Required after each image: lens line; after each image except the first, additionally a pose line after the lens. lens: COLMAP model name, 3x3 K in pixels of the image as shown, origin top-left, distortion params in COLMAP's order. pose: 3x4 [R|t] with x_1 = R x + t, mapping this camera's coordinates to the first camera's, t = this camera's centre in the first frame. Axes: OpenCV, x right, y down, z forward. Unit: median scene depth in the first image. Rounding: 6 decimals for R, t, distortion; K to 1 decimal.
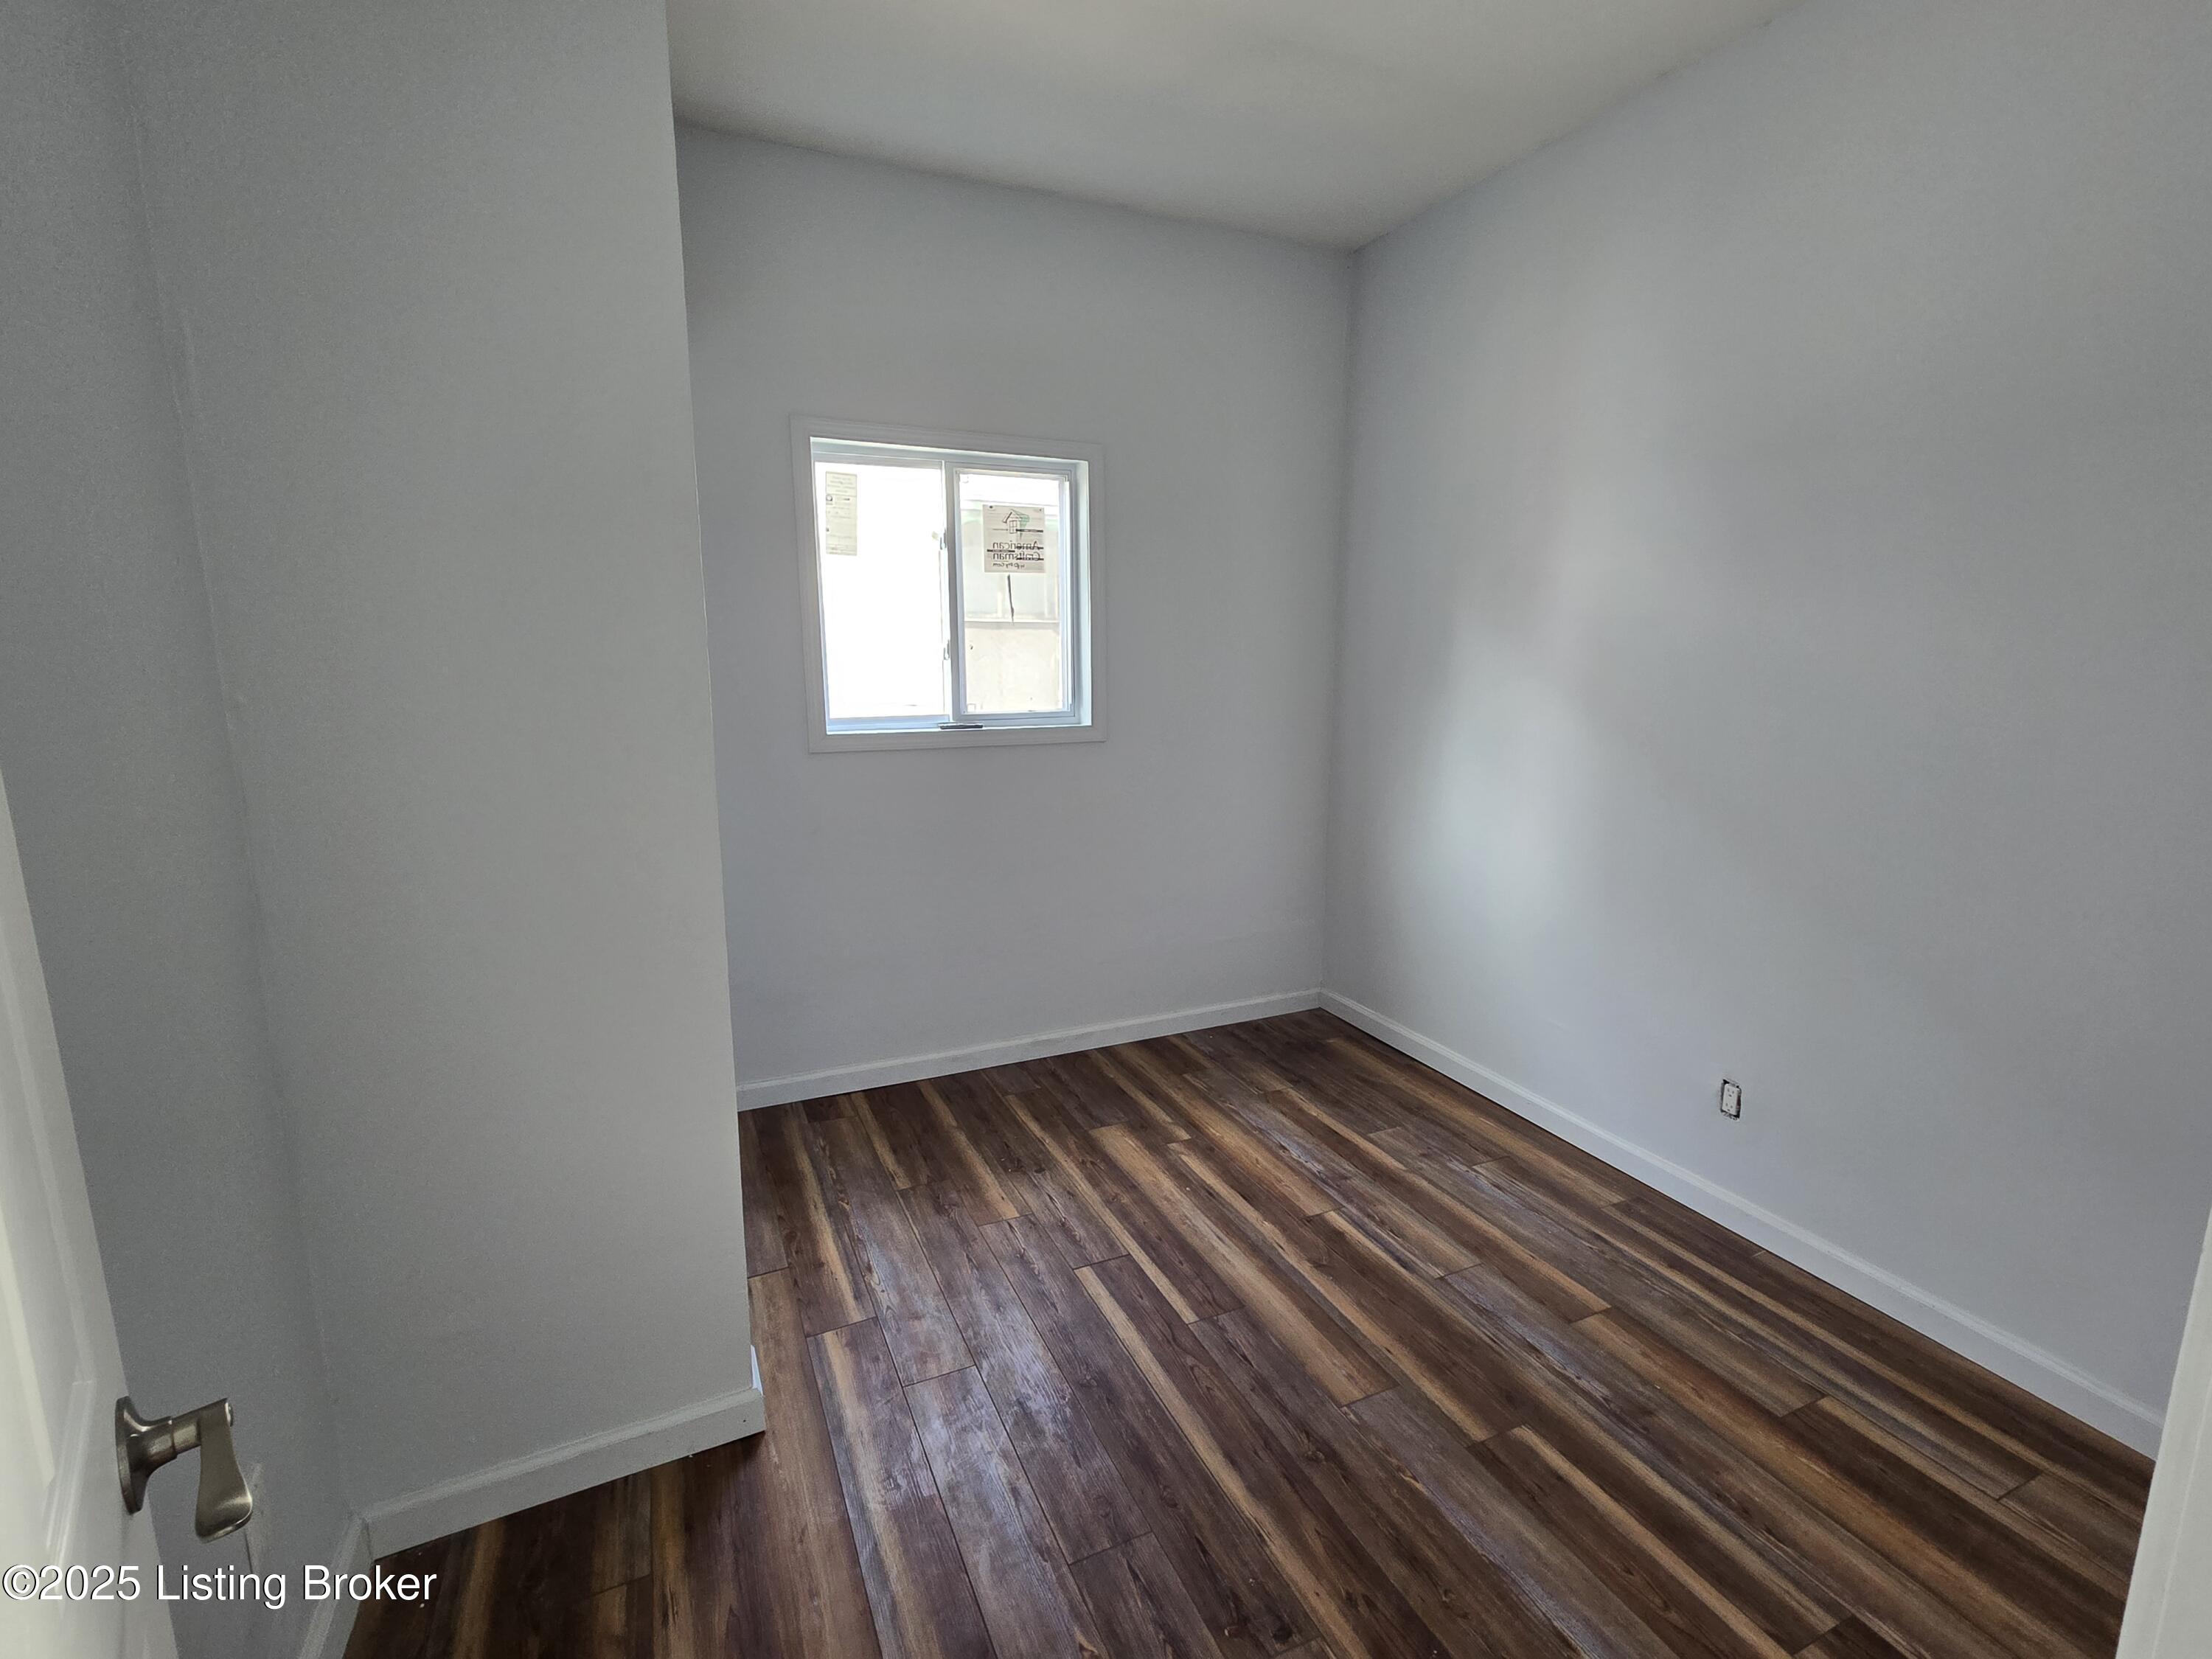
lens RADIAL K [[1008.3, 0, 1097.5], [0, 1008.3, 823.9], [0, 0, 1]] dist [0.000464, 0.002945]
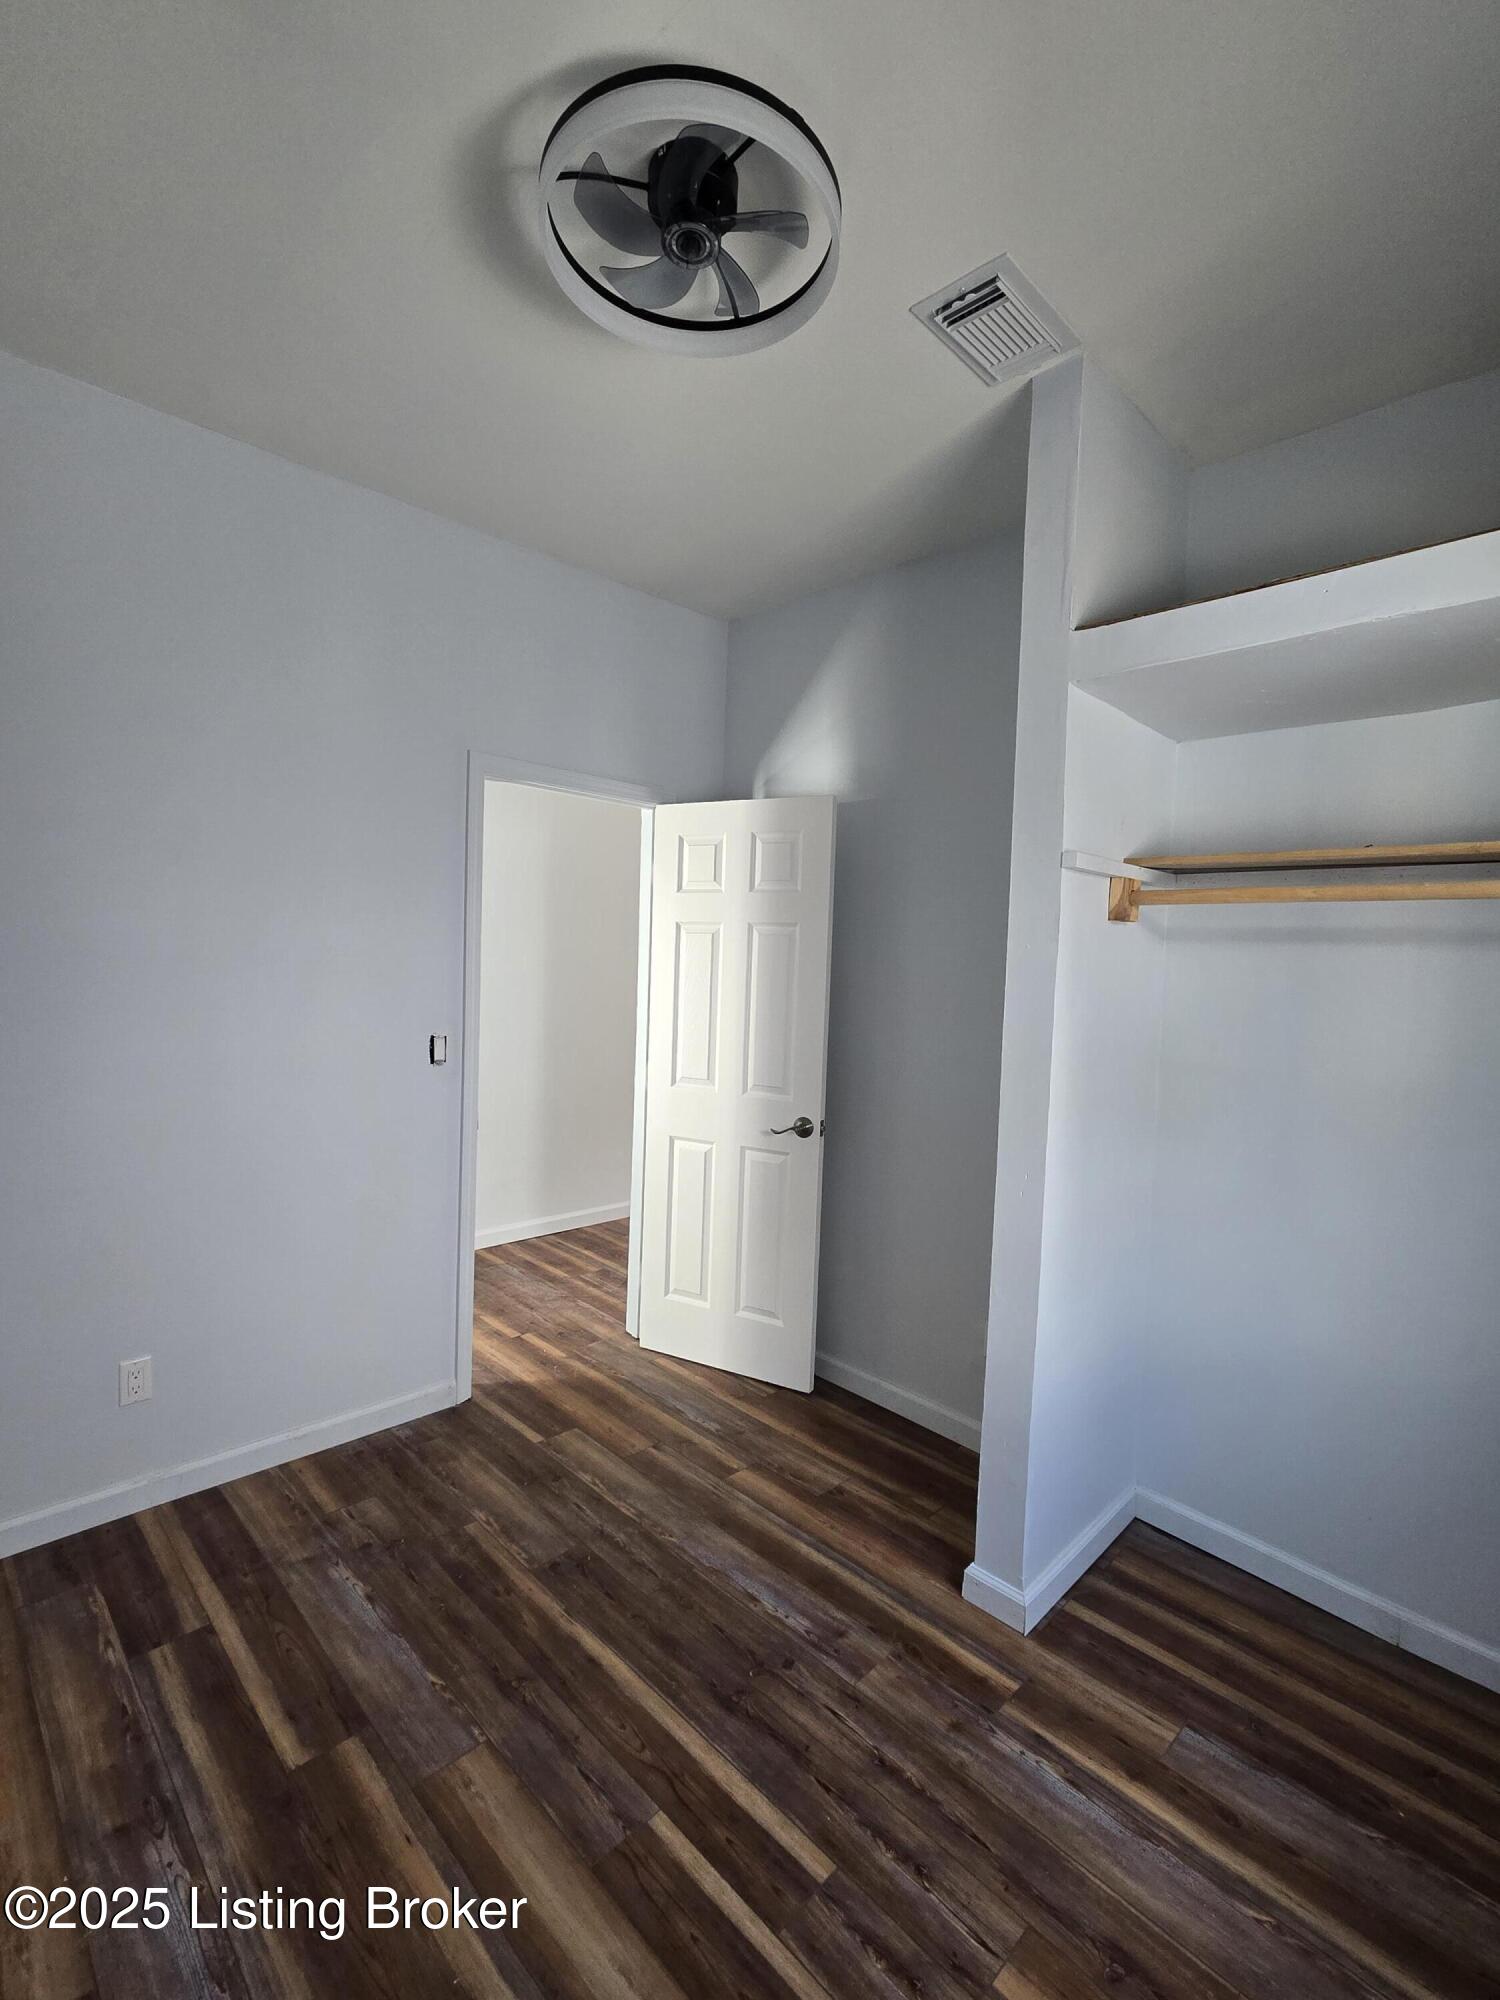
lens RADIAL K [[911.6, 0, 733.9], [0, 911.6, 996.4], [0, 0, 1]] dist [0.000464, 0.002945]
pose [[-0.942130, -0.020833, -0.334600, 0.235579], [-0.097140, 0.972215, 0.212982, -0.240291], [0.320866, 0.233160, -0.917977, 1.242971]]
